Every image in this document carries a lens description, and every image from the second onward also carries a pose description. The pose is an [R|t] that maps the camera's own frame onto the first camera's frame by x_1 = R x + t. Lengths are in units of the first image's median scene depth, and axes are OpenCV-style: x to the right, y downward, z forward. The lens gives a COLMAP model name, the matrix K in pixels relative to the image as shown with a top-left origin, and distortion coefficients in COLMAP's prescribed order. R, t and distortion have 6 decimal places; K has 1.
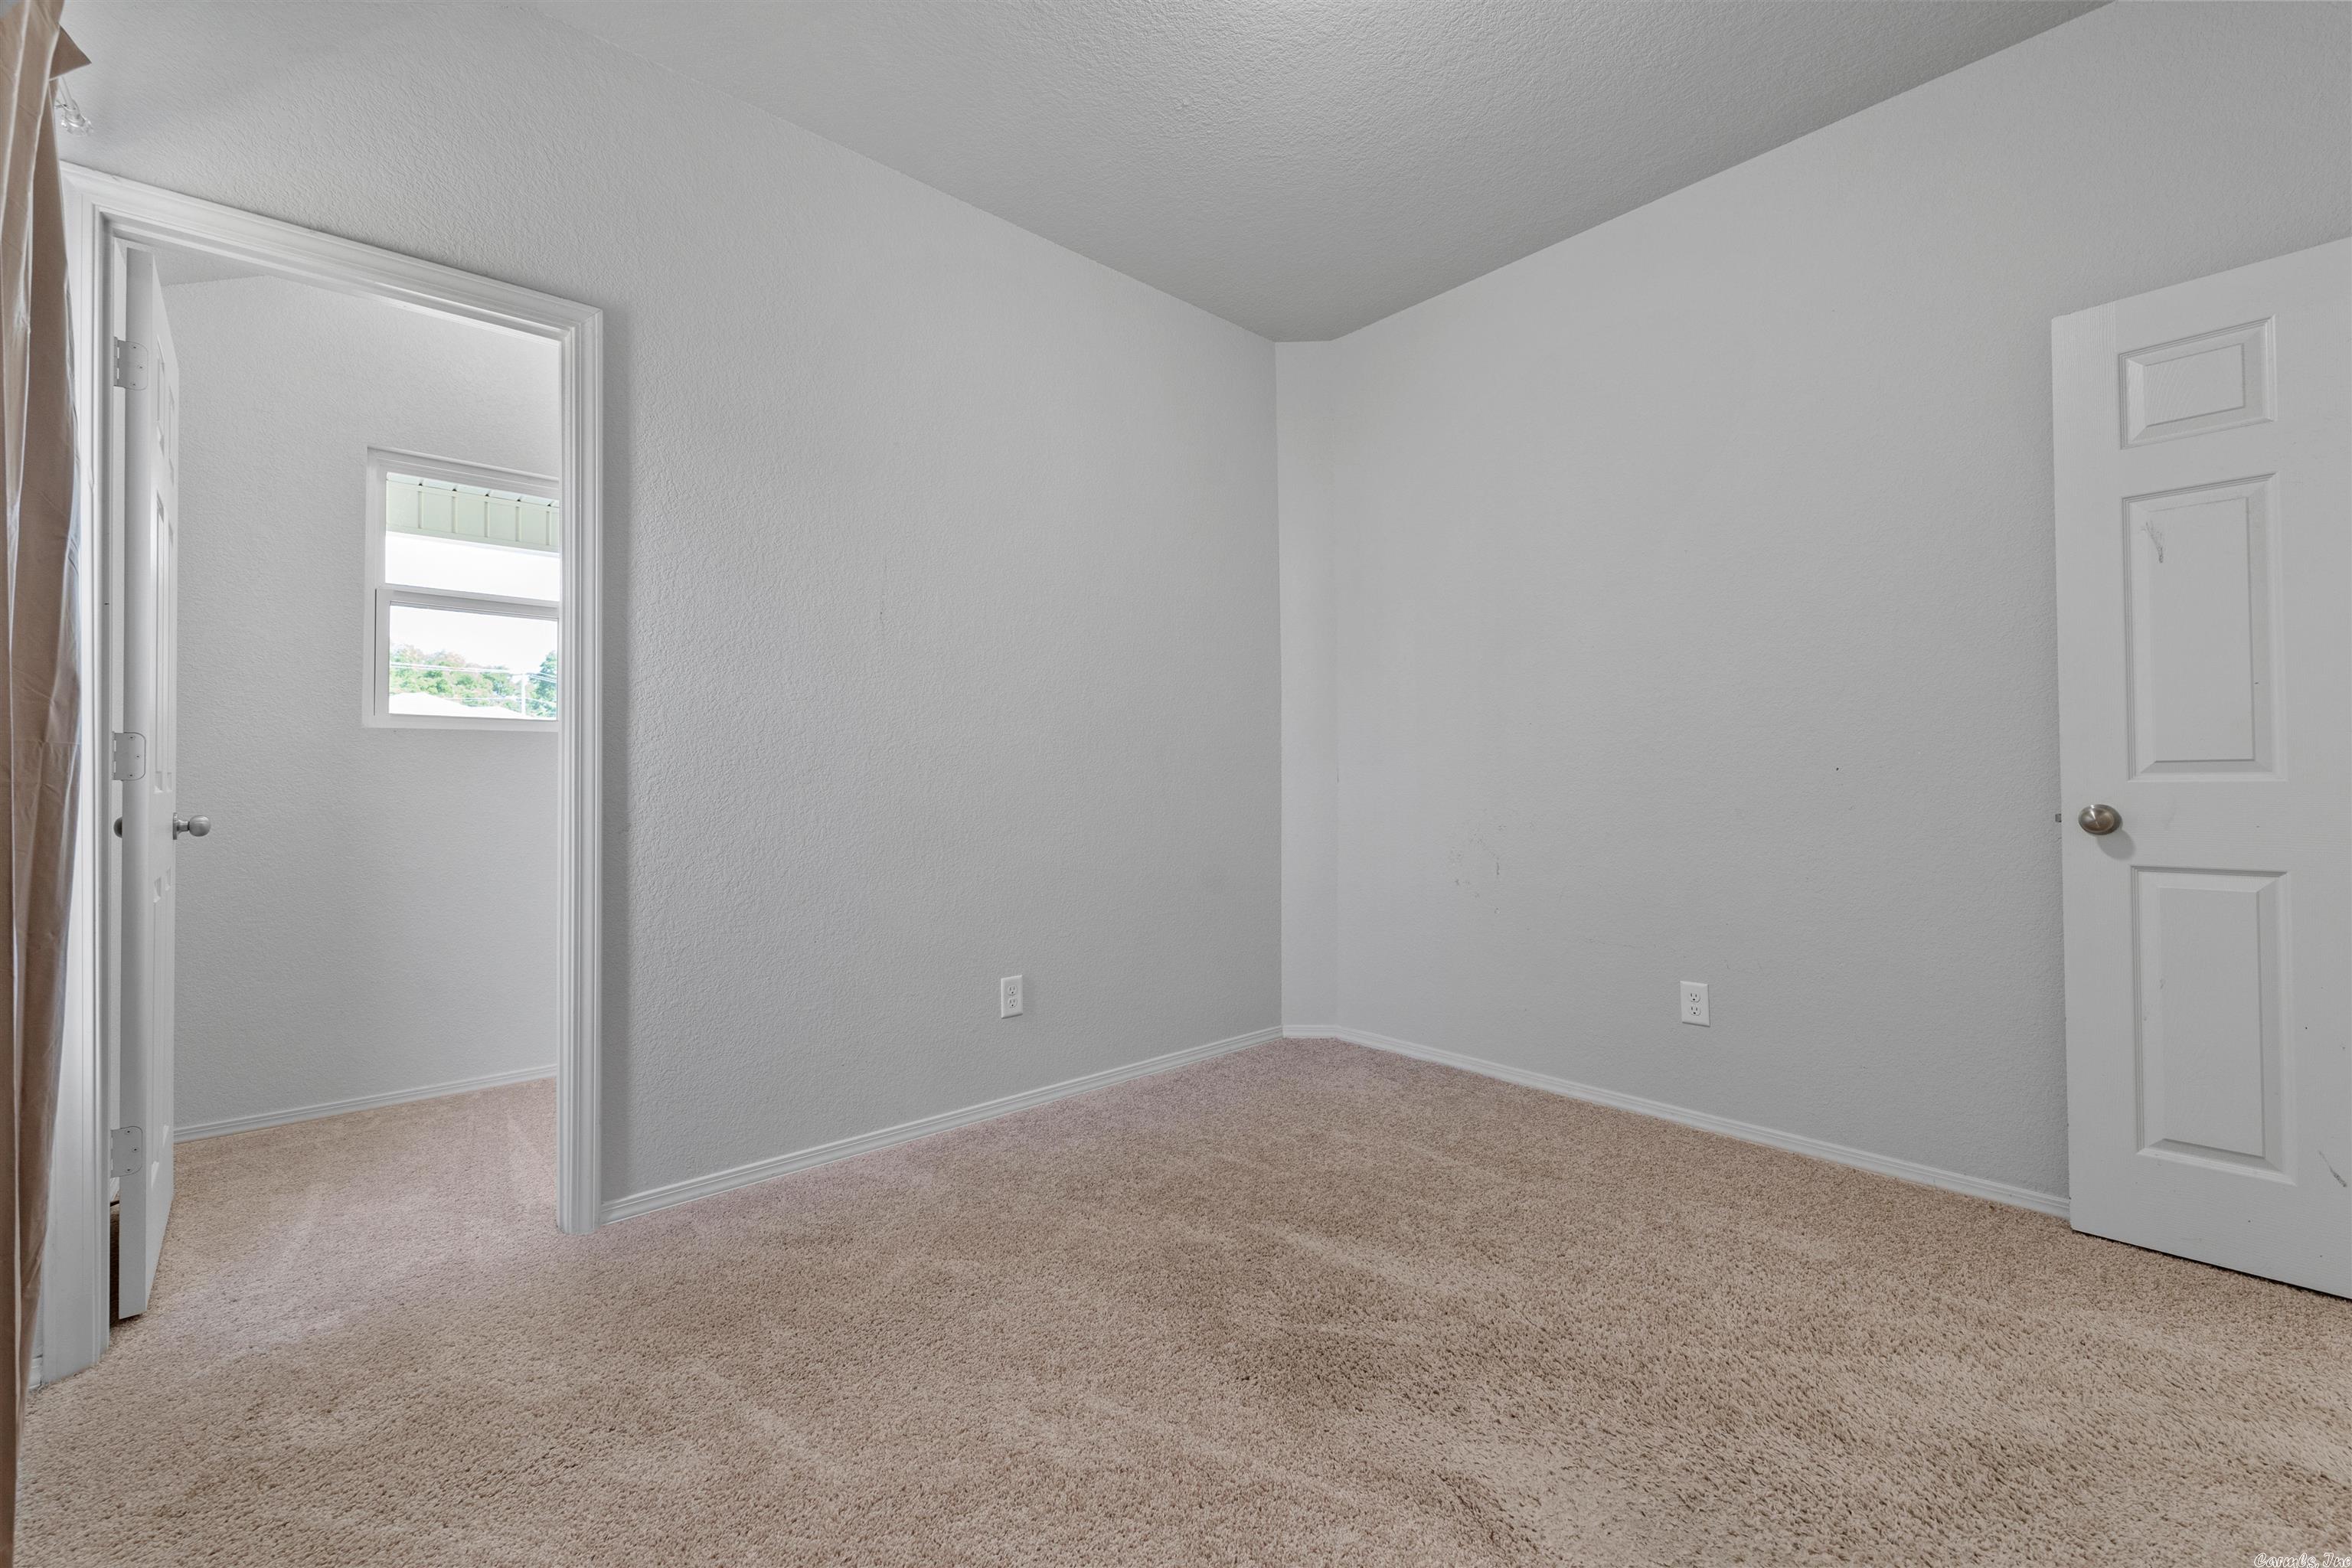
lens RADIAL K [[955.7, 0, 1172.6], [0, 955.7, 769.8], [0, 0, 1]] dist [-0.000166, -0.000734]
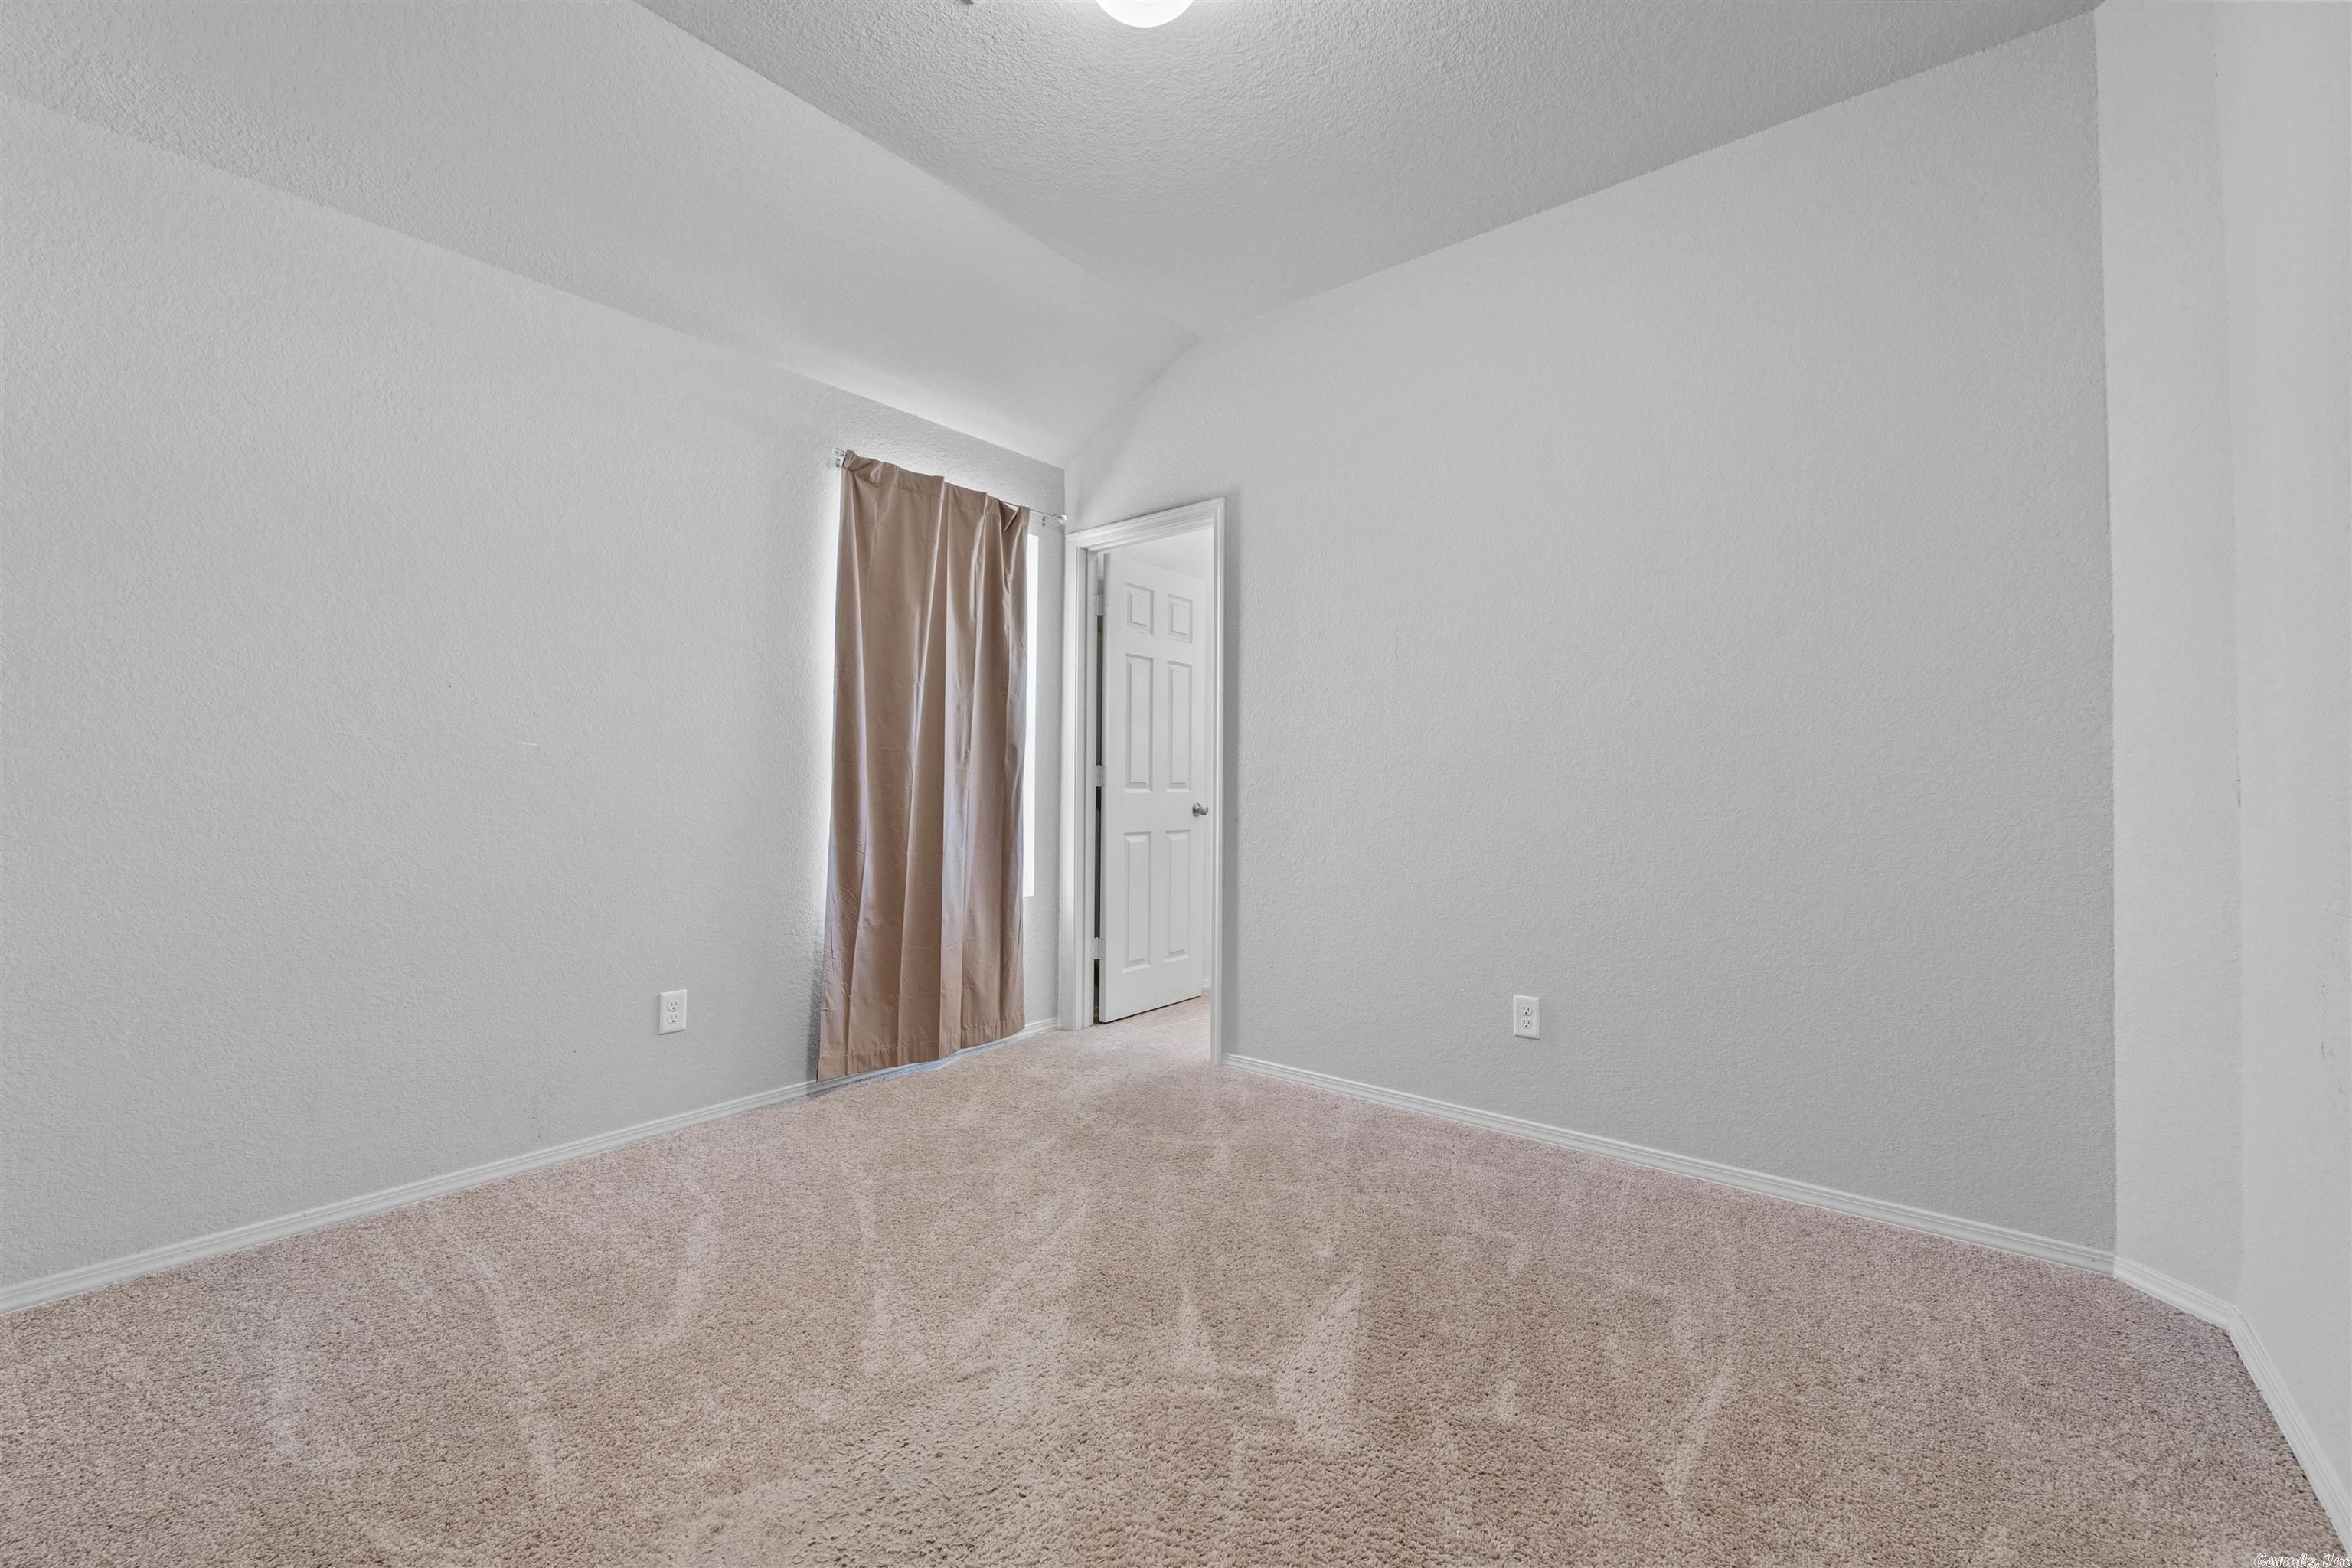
lens RADIAL K [[955.7, 0, 1172.6], [0, 955.7, 769.8], [0, 0, 1]] dist [-0.000166, -0.000734]
pose [[0.151201, -0.009655, -0.988456, 0.726561], [0.000363, 0.999953, -0.009711, -0.003217], [0.988503, 0.001110, 0.151197, 0.494700]]
